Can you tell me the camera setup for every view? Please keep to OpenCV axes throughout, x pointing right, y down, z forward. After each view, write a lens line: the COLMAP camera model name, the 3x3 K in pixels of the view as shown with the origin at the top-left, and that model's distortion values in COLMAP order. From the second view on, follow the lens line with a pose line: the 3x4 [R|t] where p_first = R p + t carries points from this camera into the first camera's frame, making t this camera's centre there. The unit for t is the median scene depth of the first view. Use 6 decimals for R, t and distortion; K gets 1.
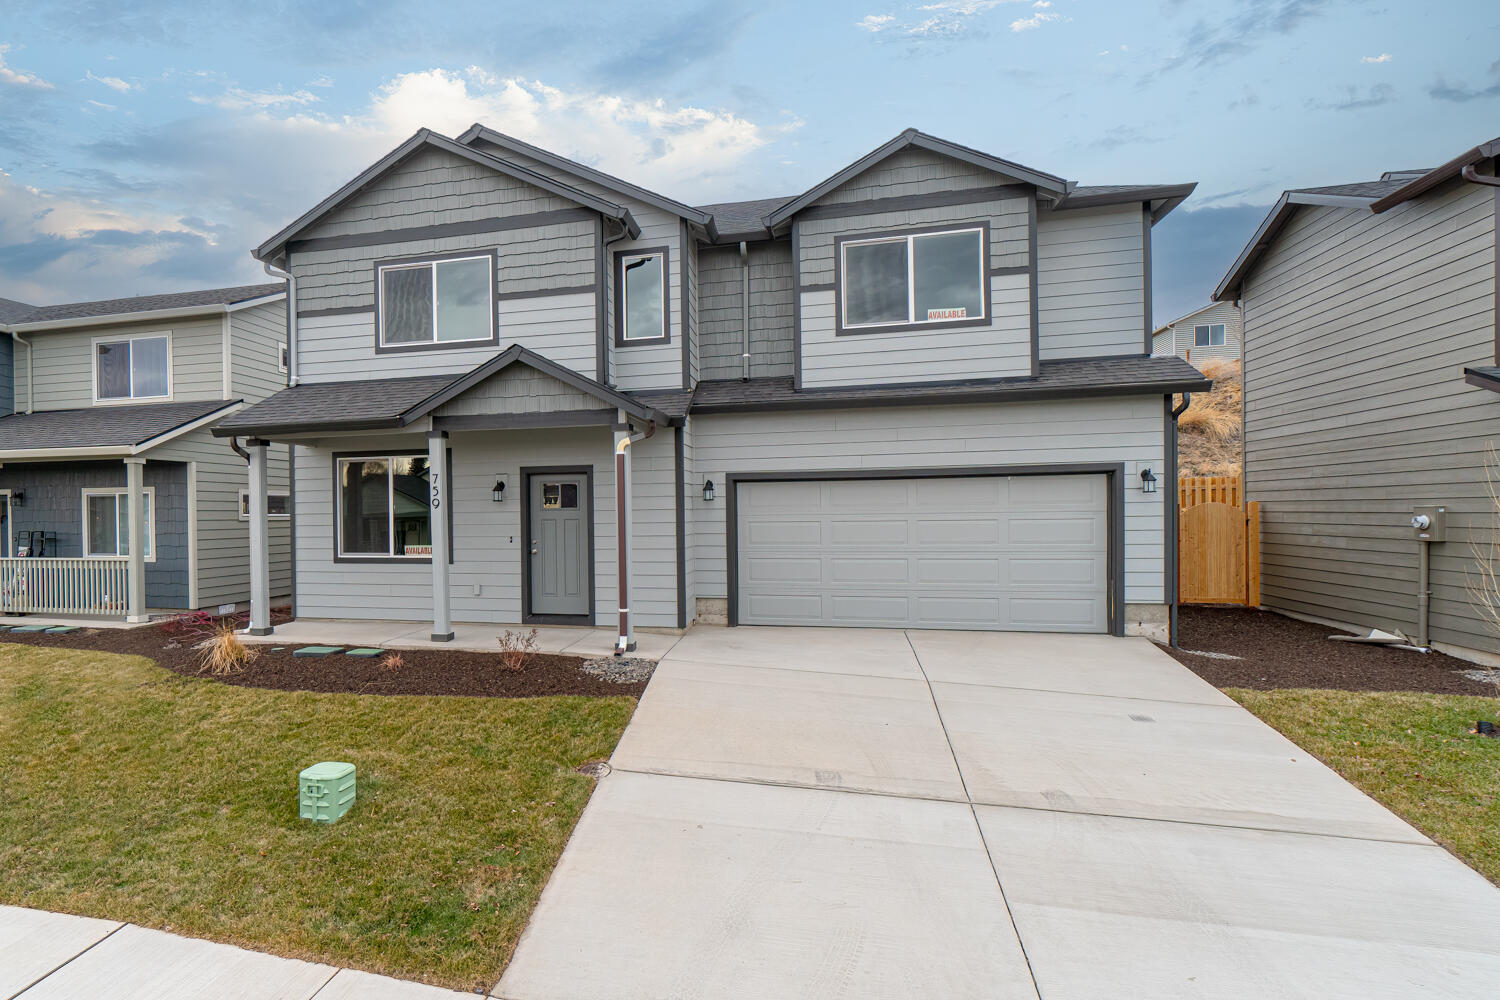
lens RADIAL K [[667.7, 0, 630.5], [0, 667.7, 527.4], [0, 0, 1]] dist [-0.002109, 0.000344]
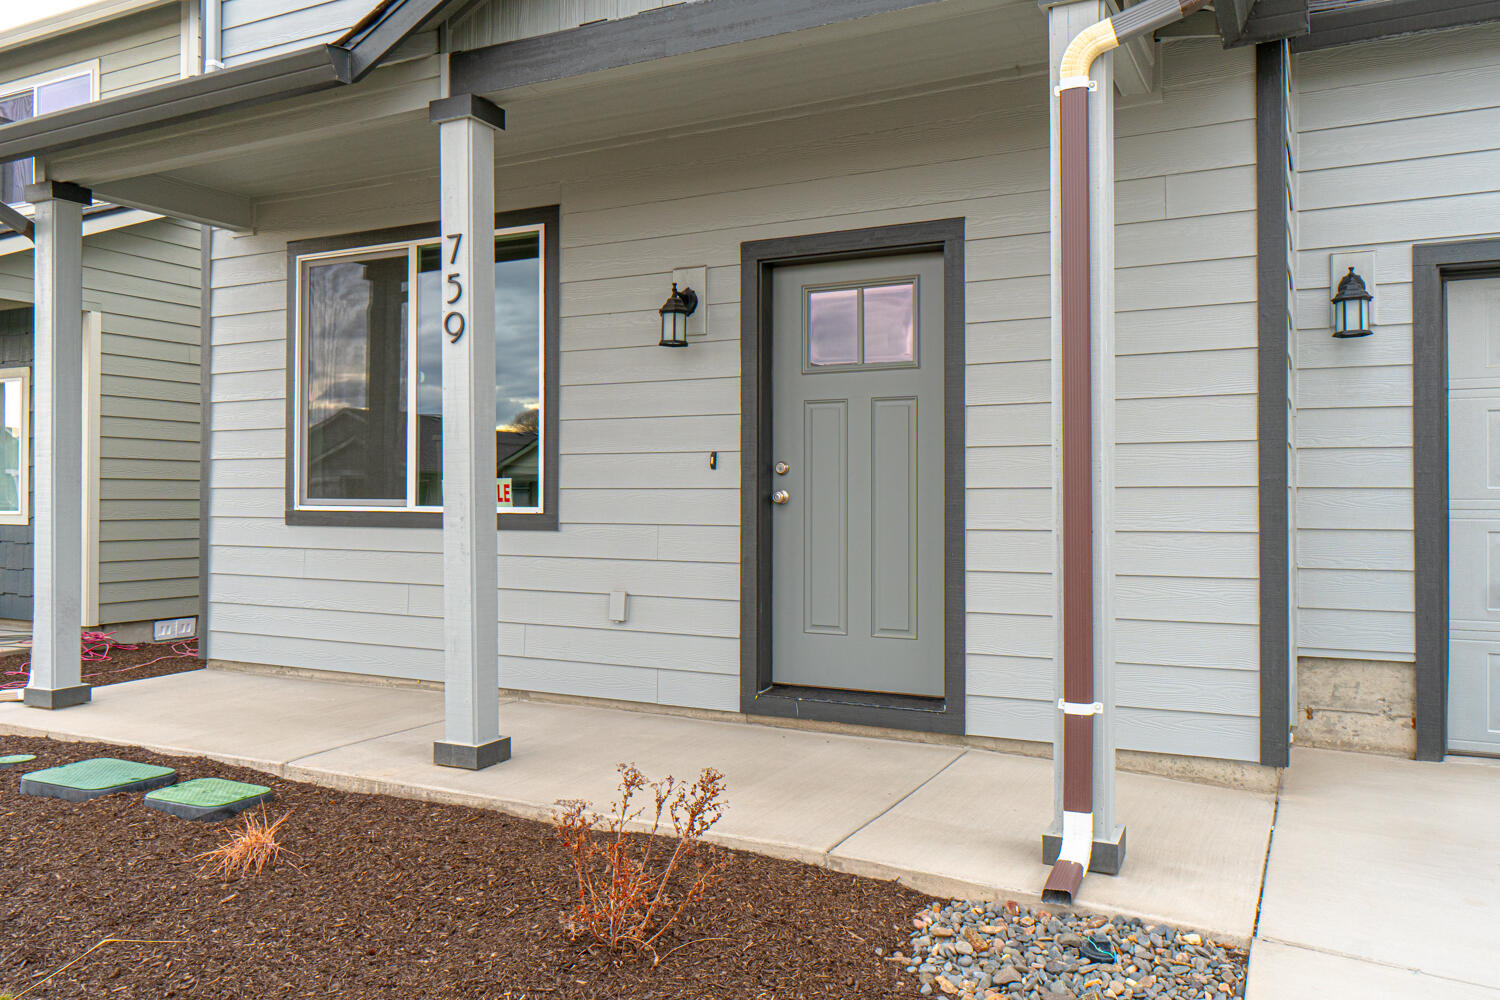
lens RADIAL K [[1124.1, 0, 747.7], [0, 1124.1, 488.4], [0, 0, 1]] dist [-0.002260, -0.001197]
pose [[0.970019, 0.009609, -0.242840, -0.025227], [-0.013328, 0.999818, -0.013675, 0.040959], [0.242665, 0.016502, 0.969970, 0.468804]]
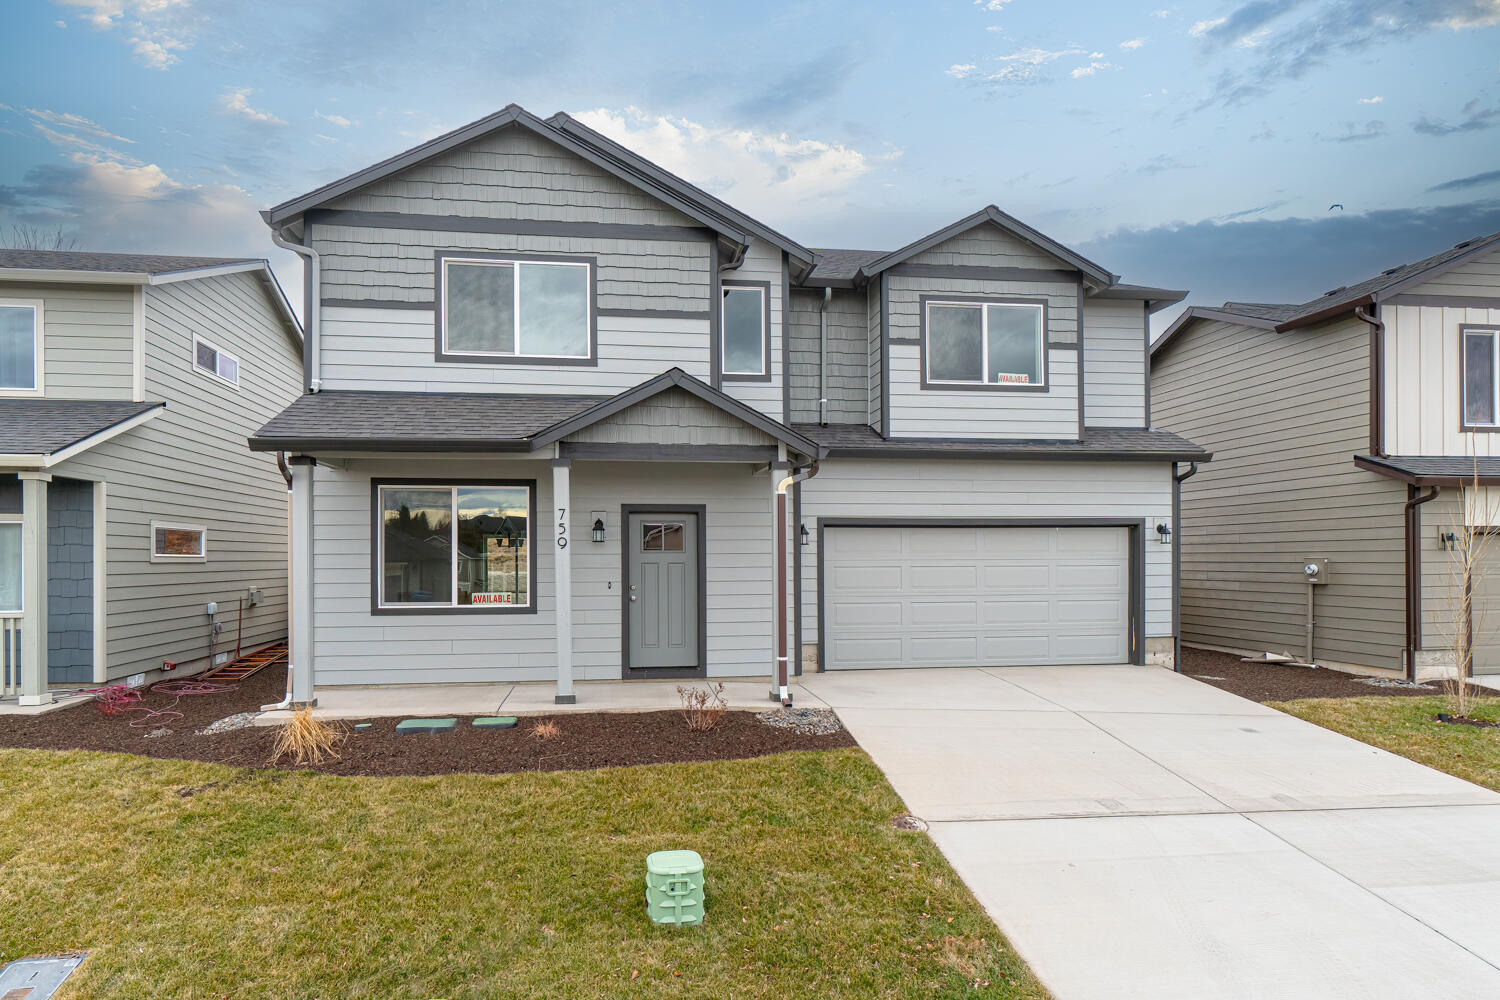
lens RADIAL K [[688.5, 0, 717.3], [0, 688.5, 567.7], [0, 0, 1]] dist [-0.003756, -0.000351]
pose [[0.945585, 0.004832, 0.325339, -0.351263], [-0.001239, 0.999936, -0.011250, 0.005133], [-0.325373, 0.010235, 0.945531, 0.088807]]
